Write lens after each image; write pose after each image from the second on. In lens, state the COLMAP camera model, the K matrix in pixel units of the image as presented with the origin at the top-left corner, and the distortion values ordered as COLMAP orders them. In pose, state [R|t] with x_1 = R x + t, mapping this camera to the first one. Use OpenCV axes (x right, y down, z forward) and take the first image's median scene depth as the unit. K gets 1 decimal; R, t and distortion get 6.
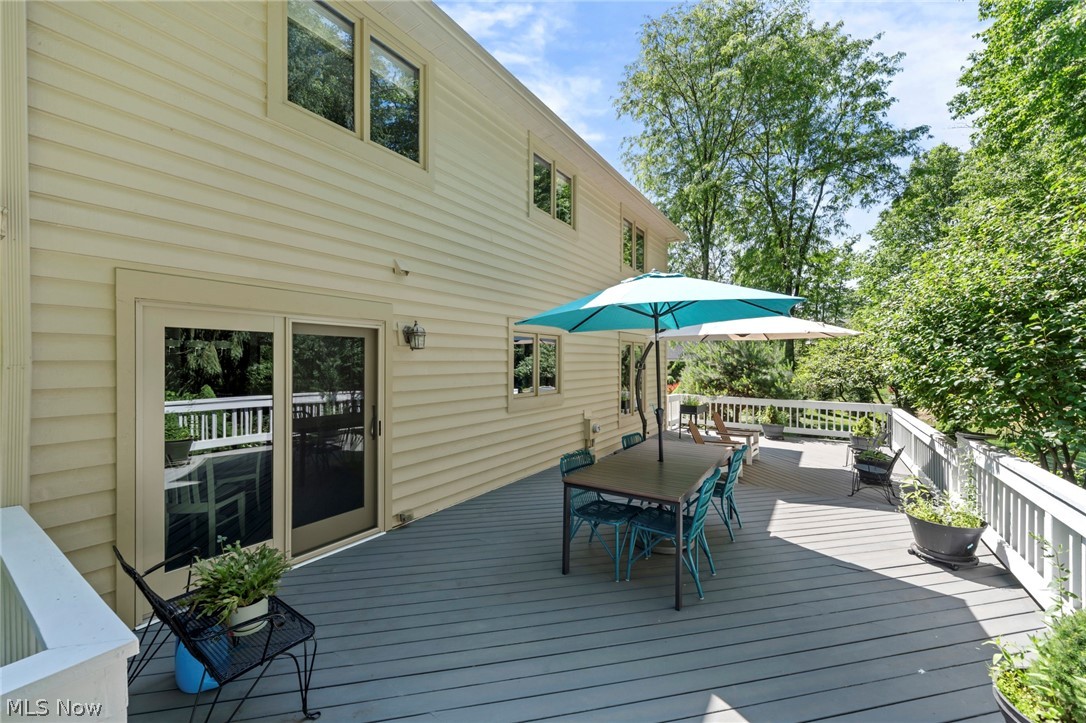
lens RADIAL K [[445.8, 0, 544.7], [0, 445.8, 355.8], [0, 0, 1]] dist [0.000789, 0.000090]
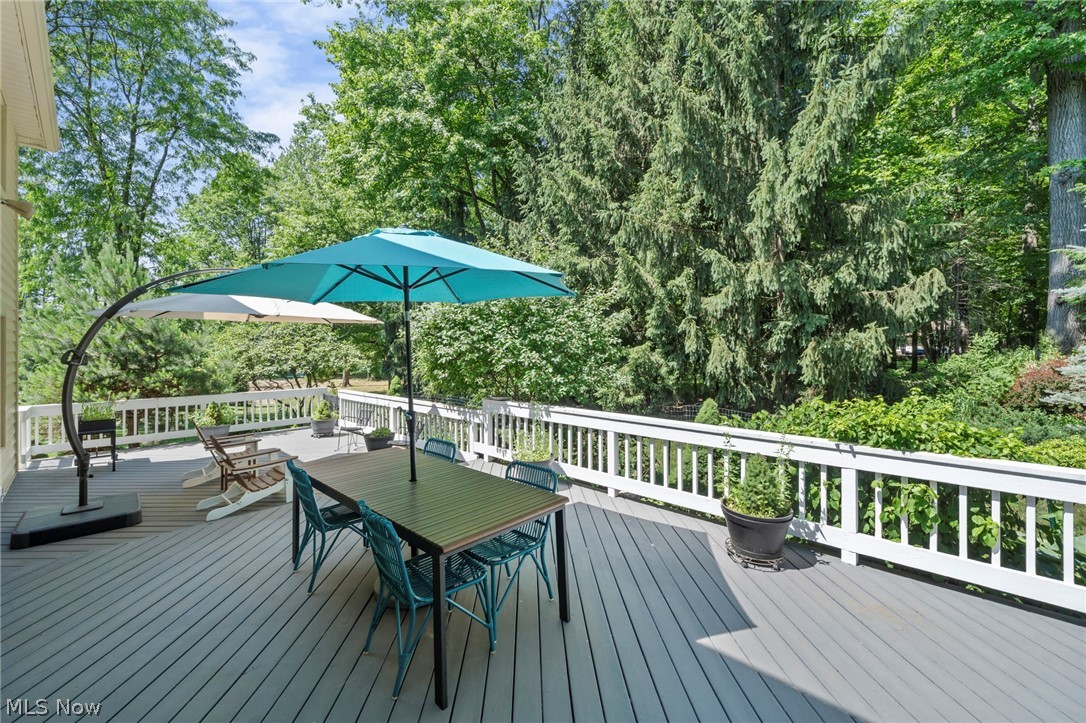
lens RADIAL K [[432.9, 0, 556.7], [0, 432.9, 342.3], [0, 0, 1]] dist [-0.001148, -0.000114]
pose [[0.172161, 0.005758, 0.985052, -0.152983], [-0.004557, 0.999977, -0.005049, 0.001659], [-0.985058, -0.003620, 0.172183, 0.230498]]
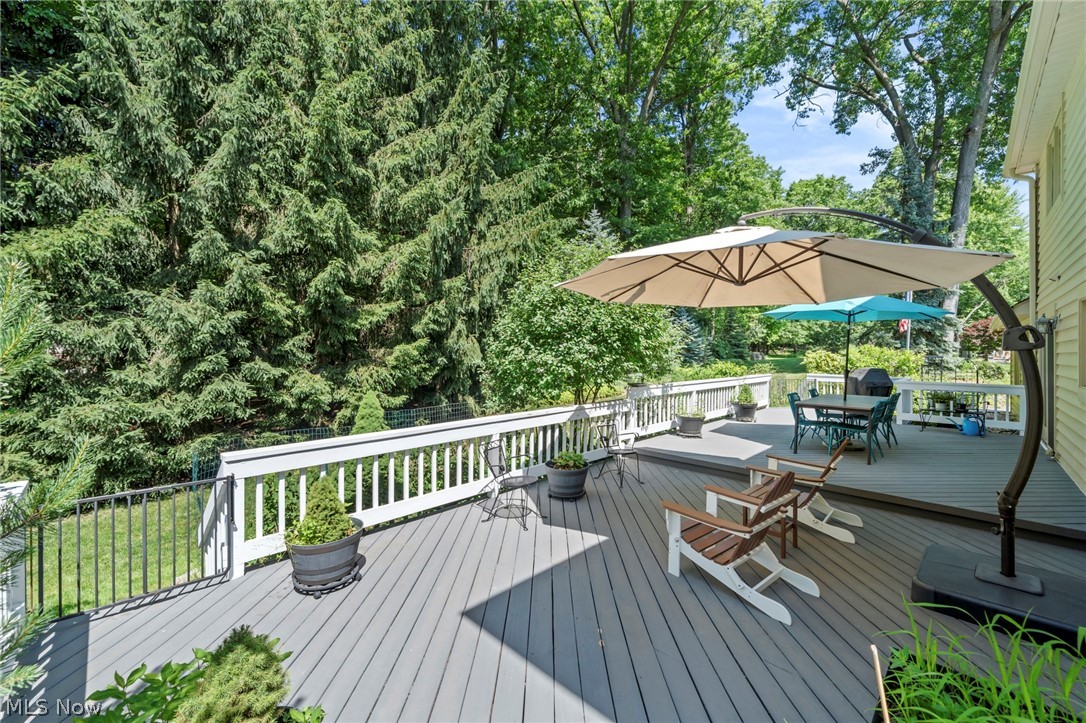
lens RADIAL K [[445.8, 0, 544.7], [0, 445.8, 355.8], [0, 0, 1]] dist [0.000789, 0.000090]
pose [[-0.978475, -0.004605, 0.206314, 0.199931], [-0.004753, 0.999989, -0.000221, 0.012092], [-0.206310, -0.001197, -0.978486, 0.749568]]
